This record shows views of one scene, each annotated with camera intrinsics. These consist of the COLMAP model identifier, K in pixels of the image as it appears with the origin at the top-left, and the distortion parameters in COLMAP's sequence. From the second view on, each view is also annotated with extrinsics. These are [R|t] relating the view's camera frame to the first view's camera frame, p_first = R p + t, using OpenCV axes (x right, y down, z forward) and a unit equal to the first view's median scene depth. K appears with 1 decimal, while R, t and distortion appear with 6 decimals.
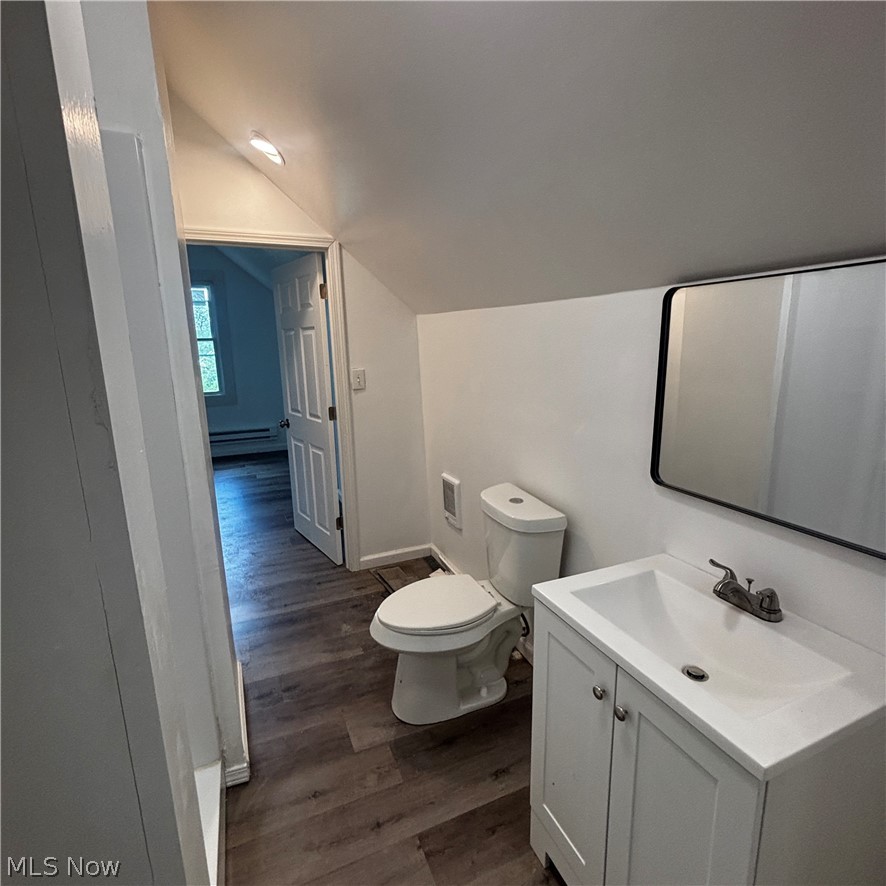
lens RADIAL K [[479.7, 0, 440.2], [0, 479.7, 439.7], [0, 0, 1]] dist [-0.004703, 0.004200]
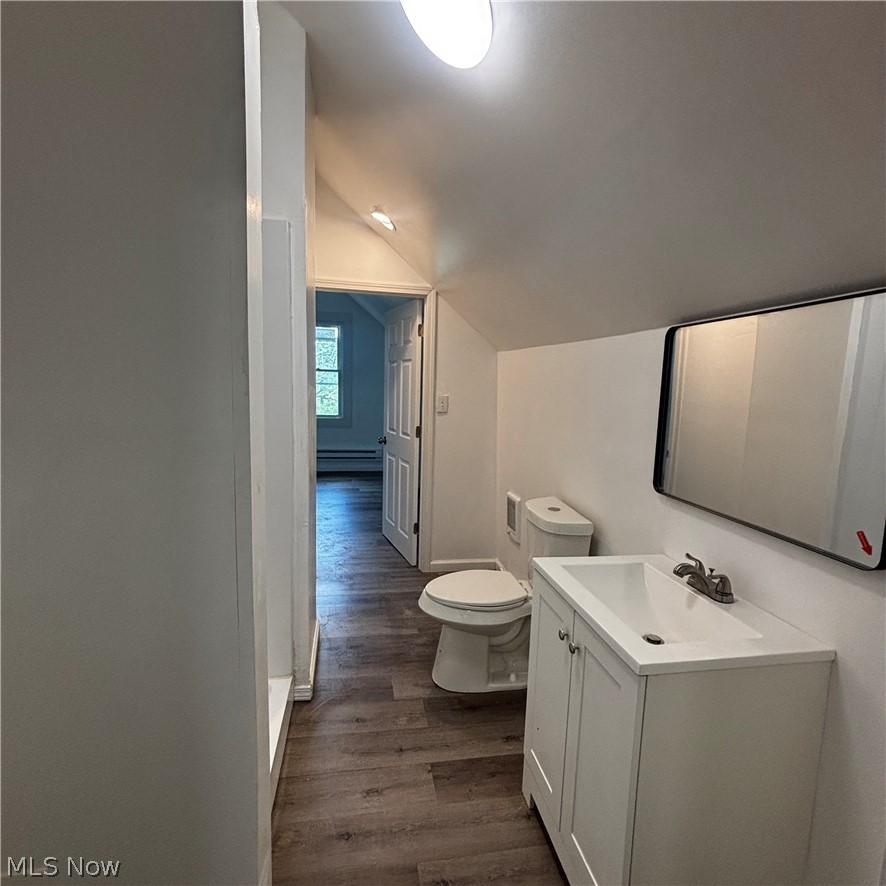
lens RADIAL K [[479.7, 0, 443.3], [0, 479.7, 445.6], [0, 0, 1]] dist [-0.004703, 0.004200]
pose [[0.971355, 0.077034, -0.224800, 0.157598], [-0.094997, 0.992999, -0.070200, 0.087527], [0.217818, 0.089544, 0.971873, -0.196960]]
